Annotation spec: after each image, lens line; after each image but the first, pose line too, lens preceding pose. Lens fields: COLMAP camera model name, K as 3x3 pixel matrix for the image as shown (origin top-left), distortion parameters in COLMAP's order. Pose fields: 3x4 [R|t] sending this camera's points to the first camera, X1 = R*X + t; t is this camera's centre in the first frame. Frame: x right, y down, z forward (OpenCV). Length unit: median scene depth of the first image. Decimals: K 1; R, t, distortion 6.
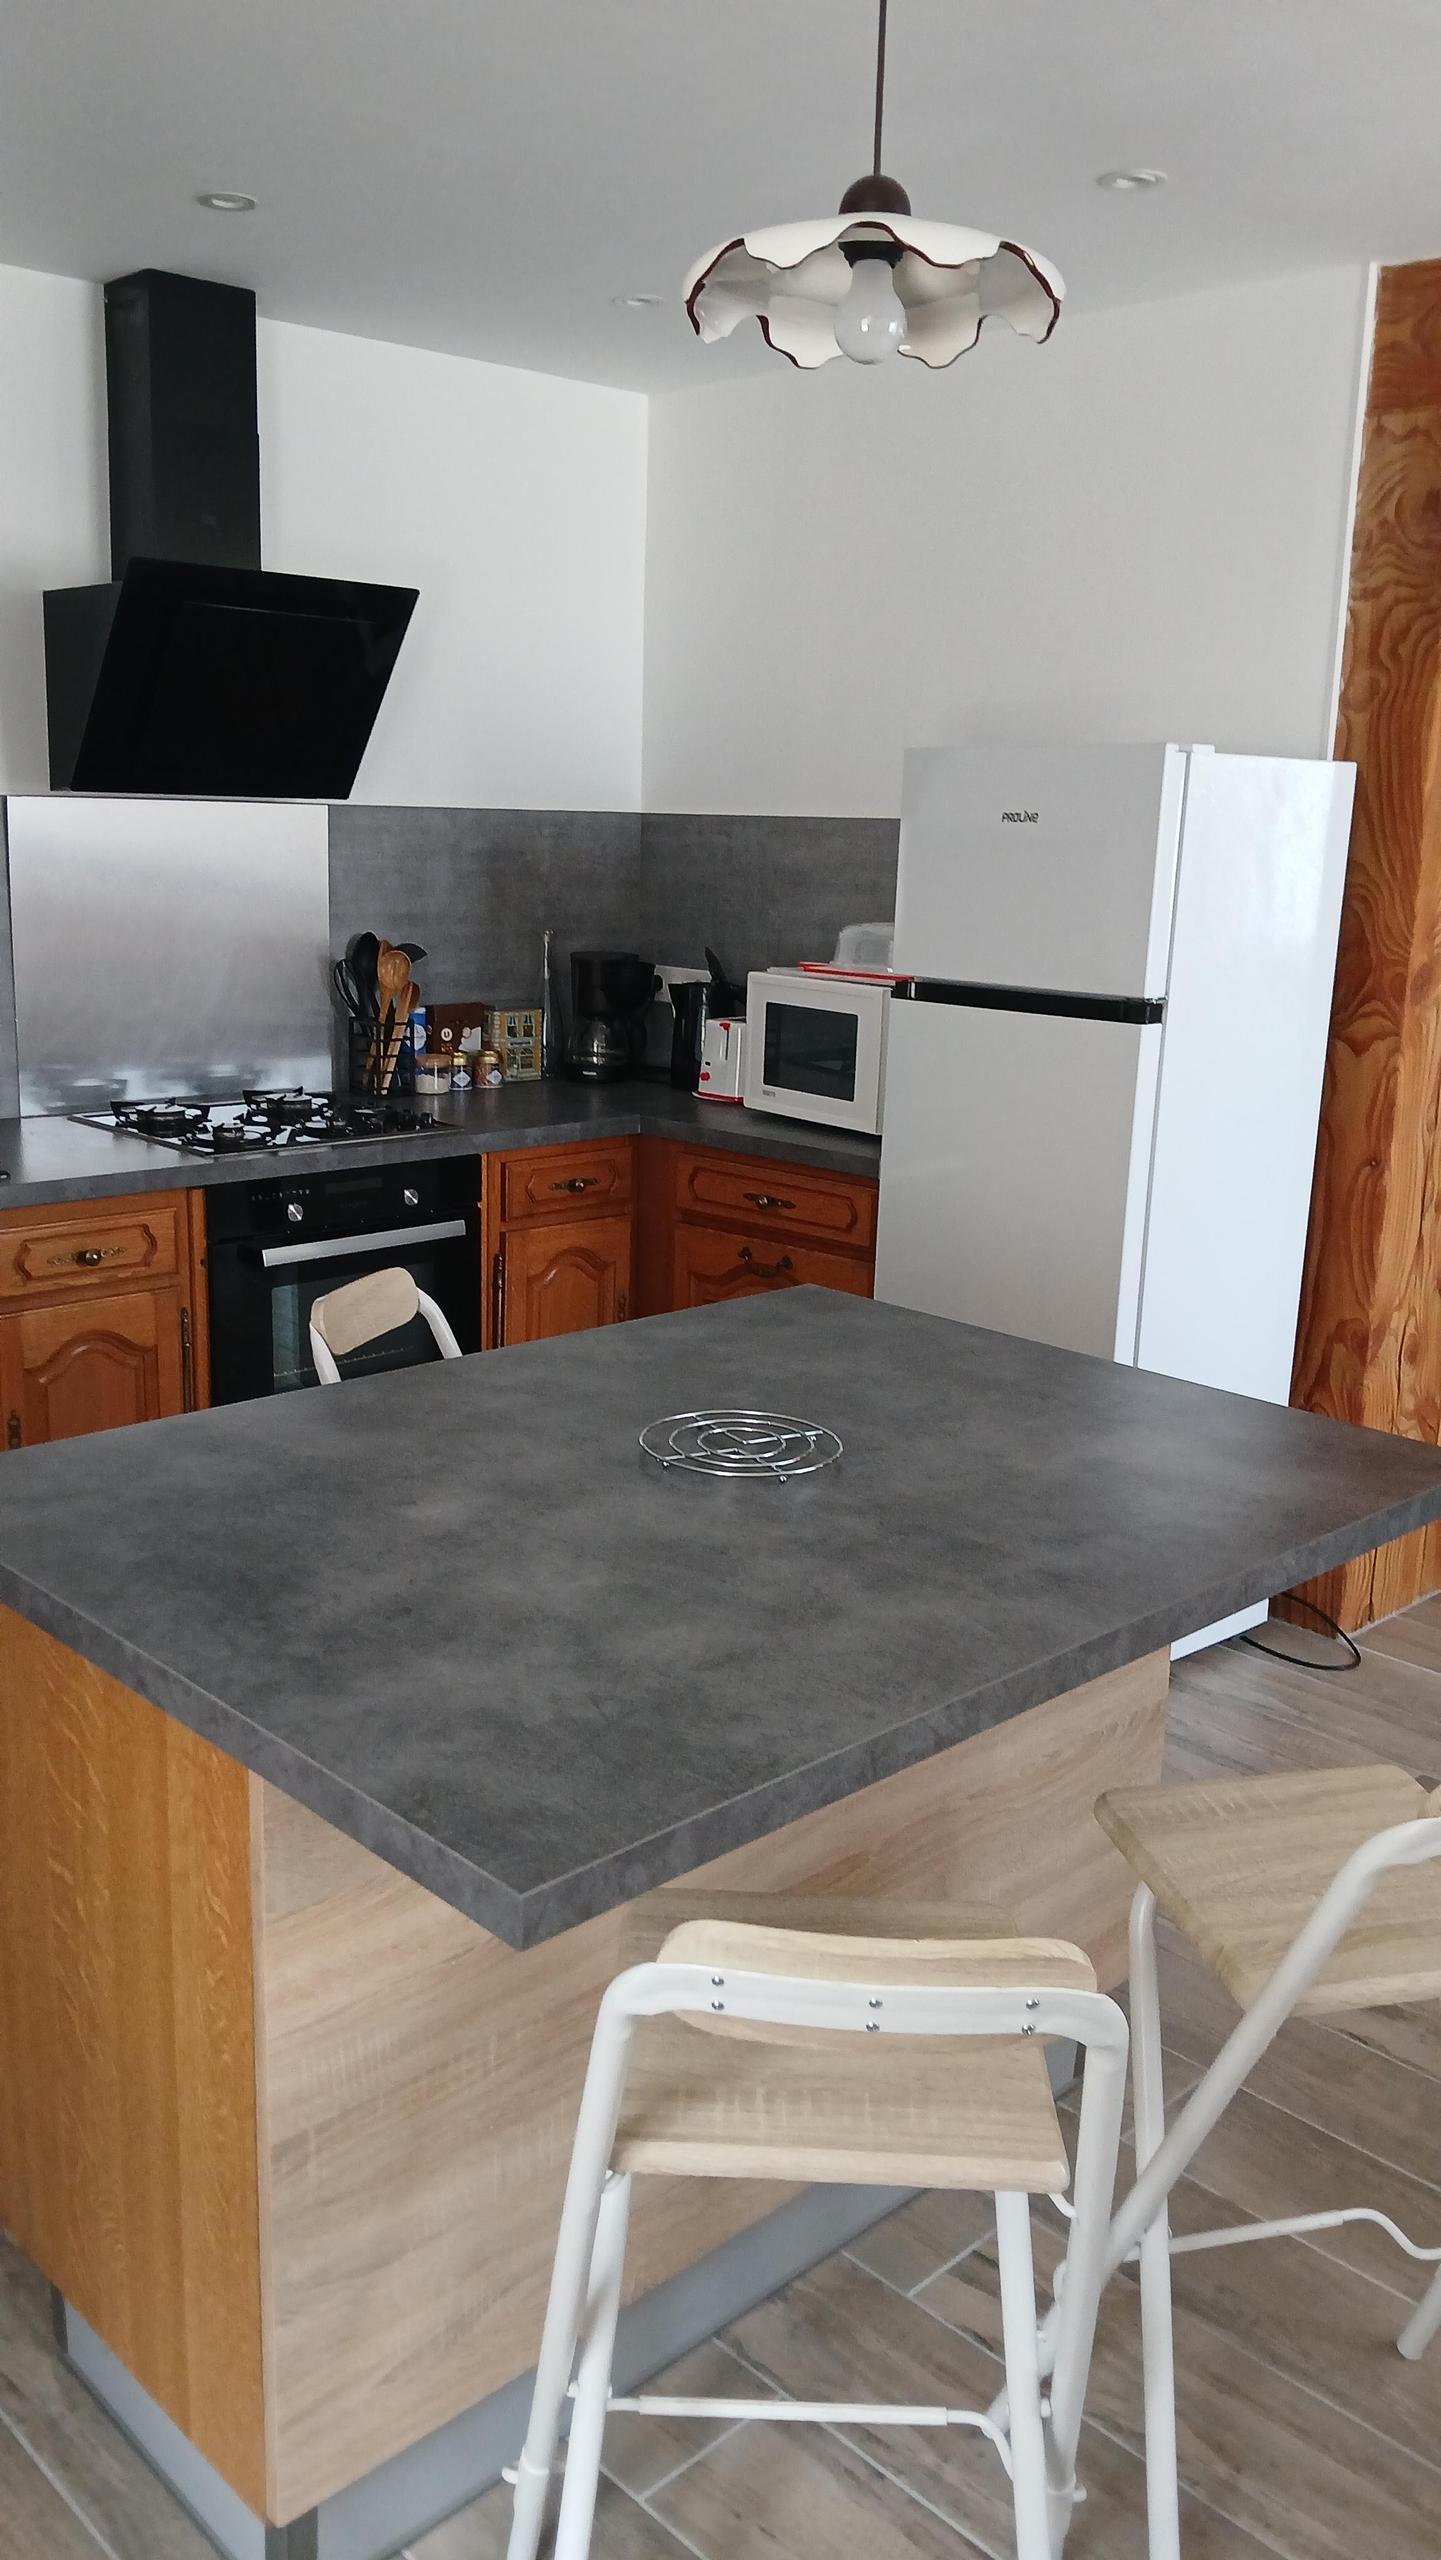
lens RADIAL K [[2005.7, 0, 704.9], [0, 2005.7, 1288.9], [0, 0, 1]] dist [0.124985, -0.353728]
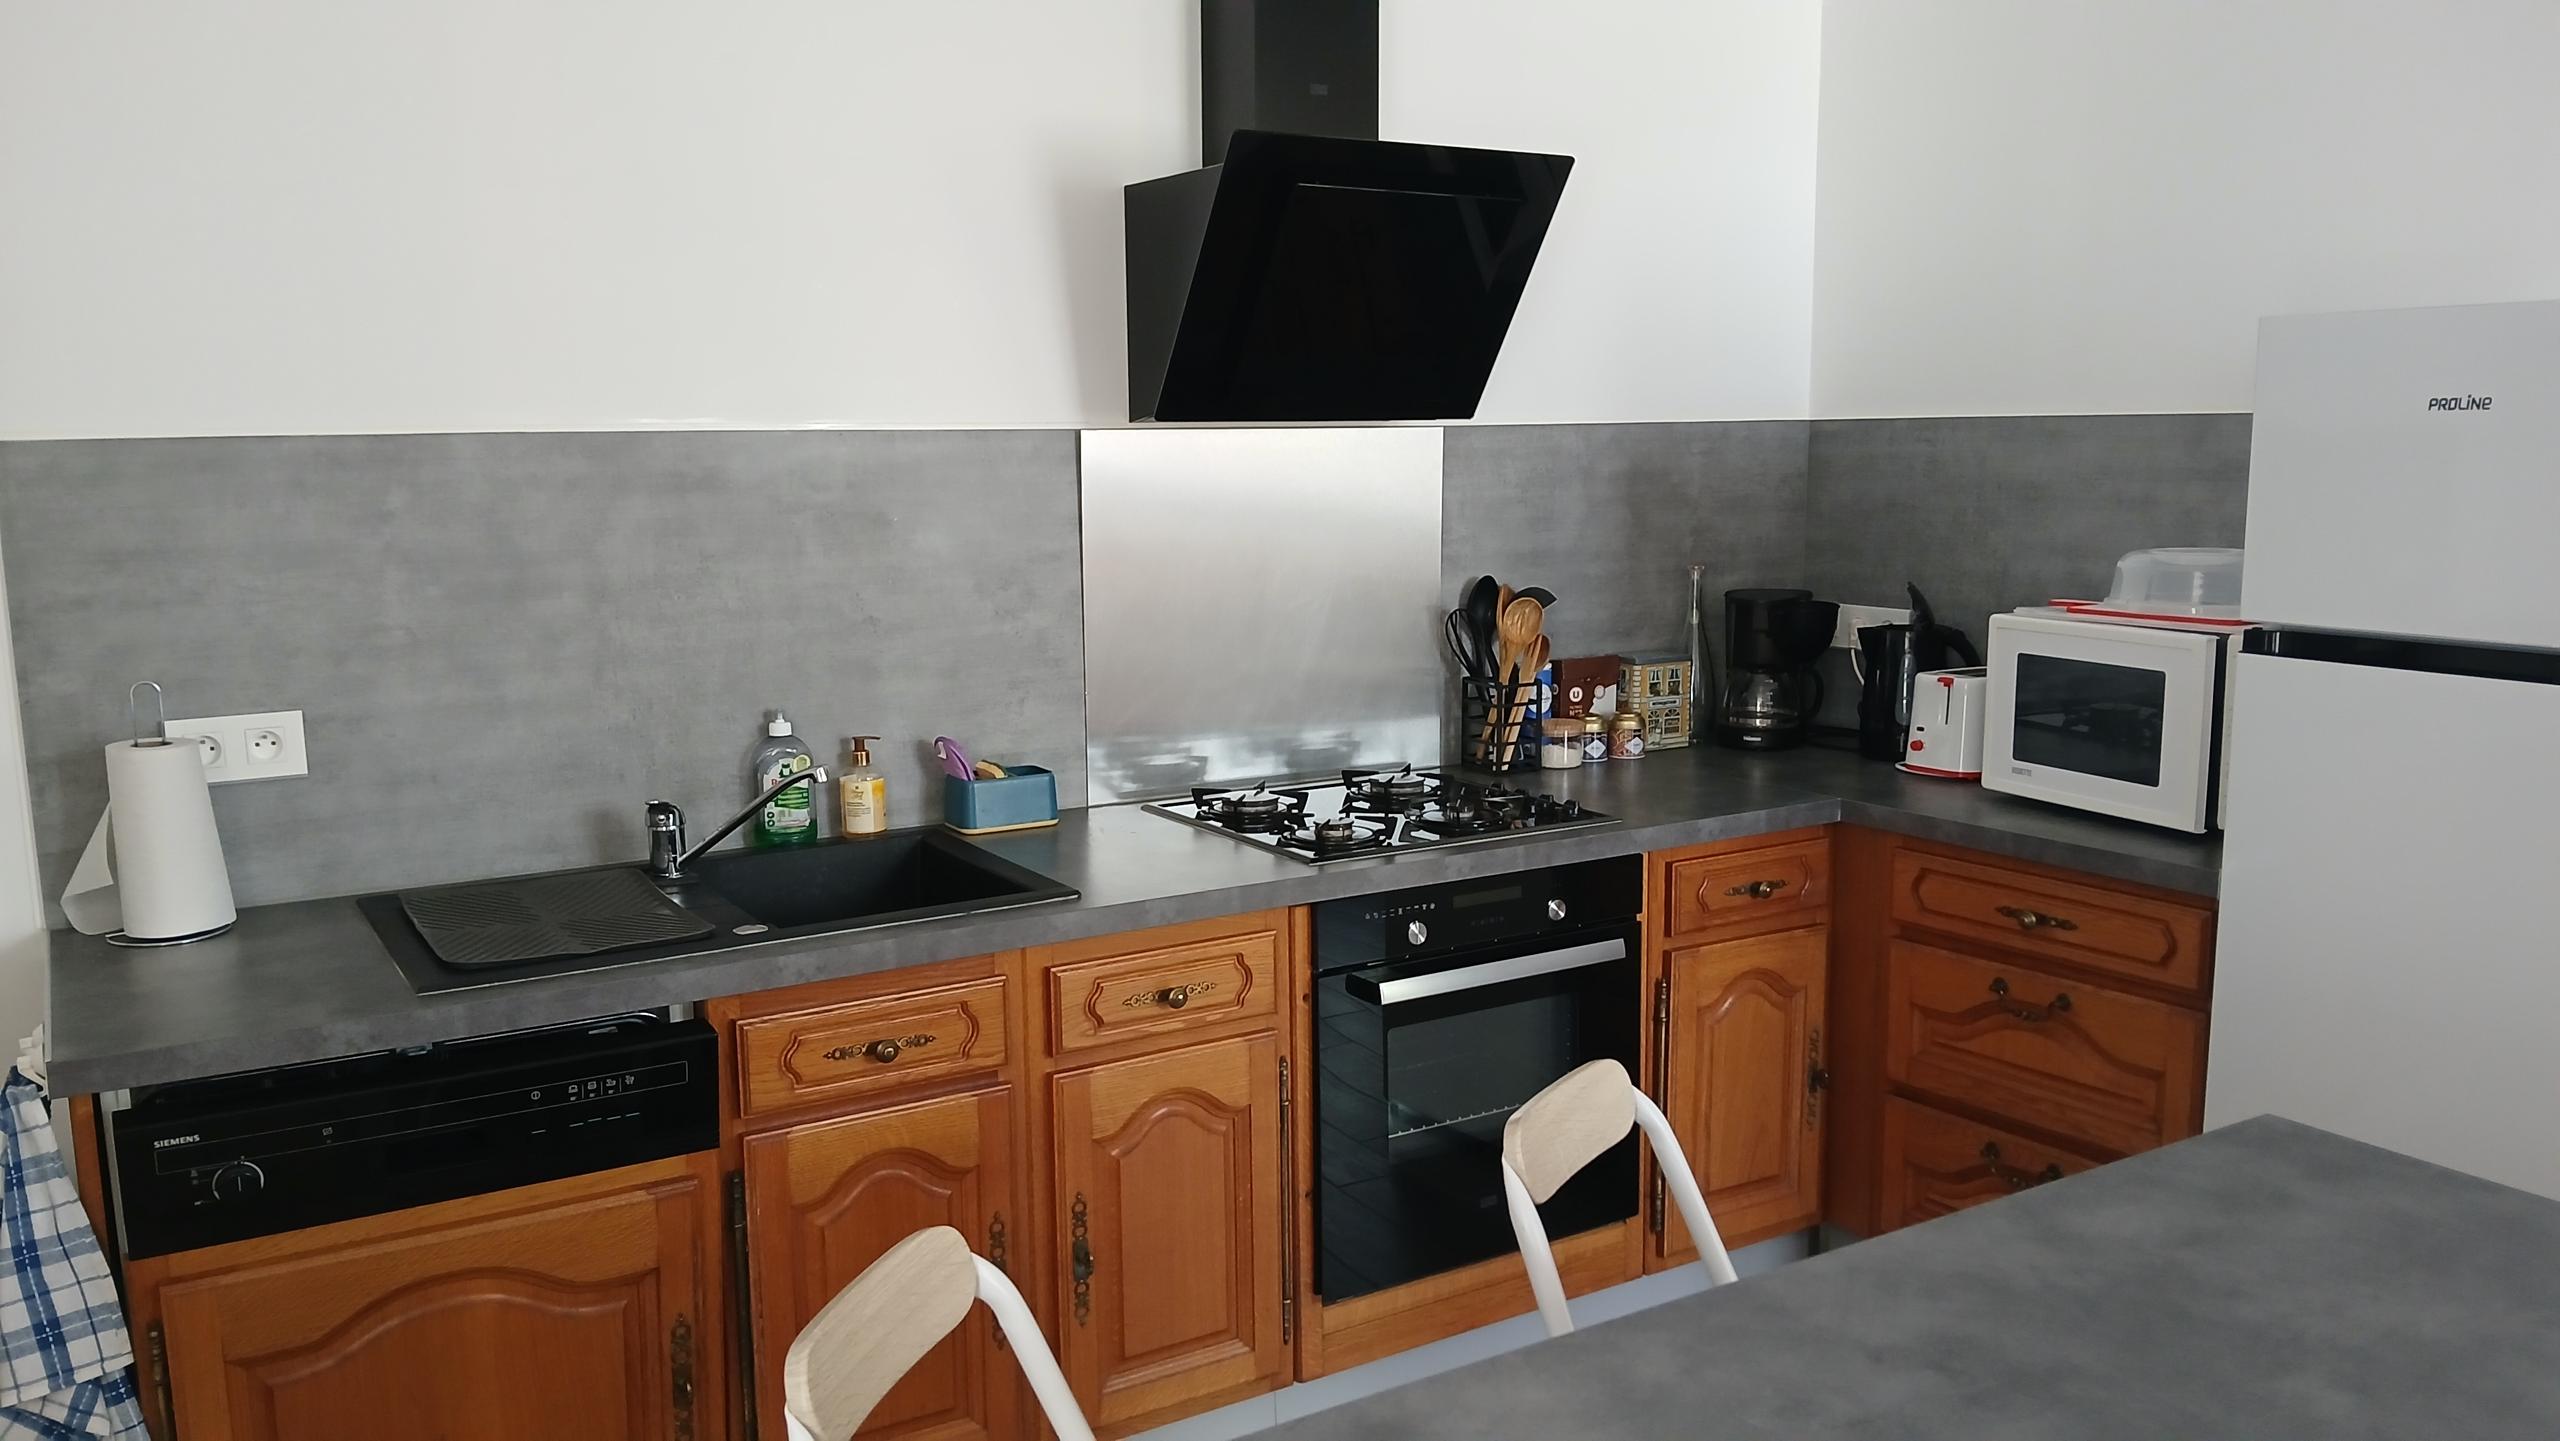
lens RADIAL K [[2005.7, 0, 1288.3], [0, 2005.7, 762.6], [0, 0, 1]] dist [0.124985, -0.353728]
pose [[0.977764, -0.003600, -0.209676, -0.078140], [-0.011402, 0.997461, -0.070296, -0.043527], [0.209397, 0.071124, 0.975241, 0.193128]]
